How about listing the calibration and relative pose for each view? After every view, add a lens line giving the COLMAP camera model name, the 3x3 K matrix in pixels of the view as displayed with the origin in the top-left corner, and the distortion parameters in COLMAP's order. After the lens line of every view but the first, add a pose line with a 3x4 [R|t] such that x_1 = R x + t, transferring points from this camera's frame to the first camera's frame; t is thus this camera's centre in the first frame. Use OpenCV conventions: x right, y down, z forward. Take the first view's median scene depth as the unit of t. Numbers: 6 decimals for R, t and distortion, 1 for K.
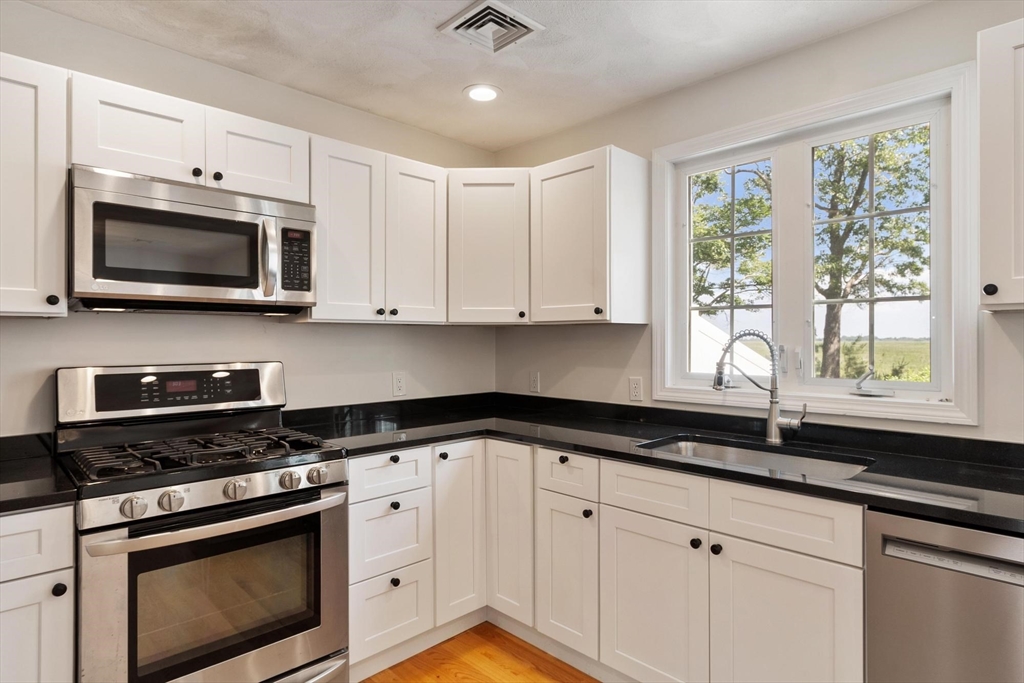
lens RADIAL K [[560.0, 0, 512.5], [0, 560.0, 335.6], [0, 0, 1]] dist [-0.001136, -0.001706]
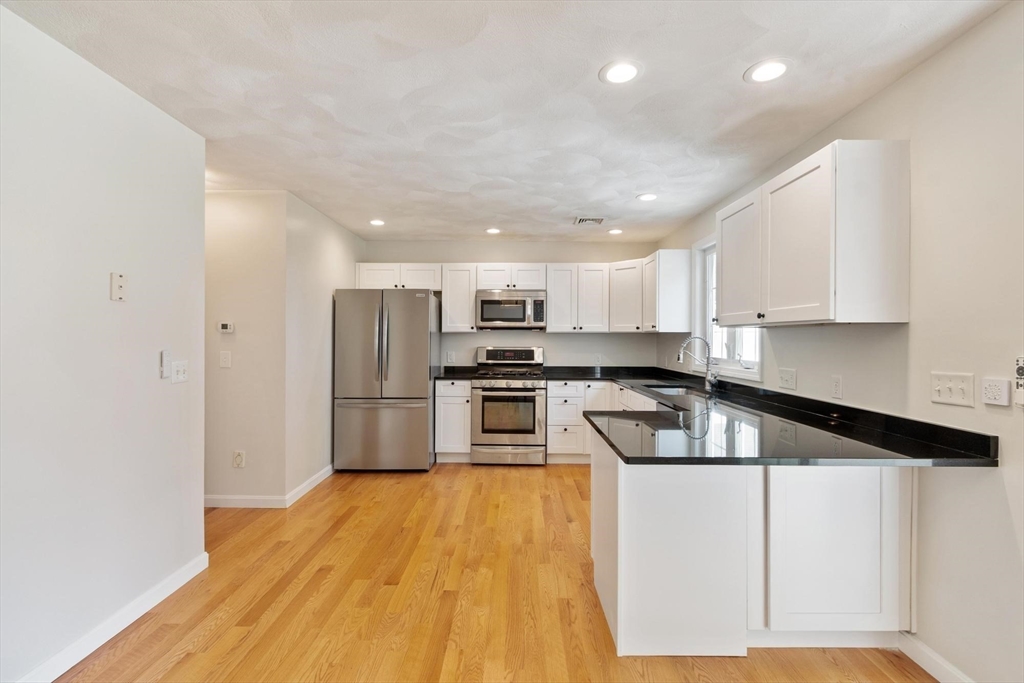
lens RADIAL K [[441.8, 0, 511.6], [0, 441.8, 340.1], [0, 0, 1]] dist [0.001434, 0.000025]
pose [[0.710927, 0.006135, -0.703239, 1.092628], [-0.000326, 0.999965, 0.008394, -0.006821], [0.703265, -0.005738, 0.710904, -0.687458]]
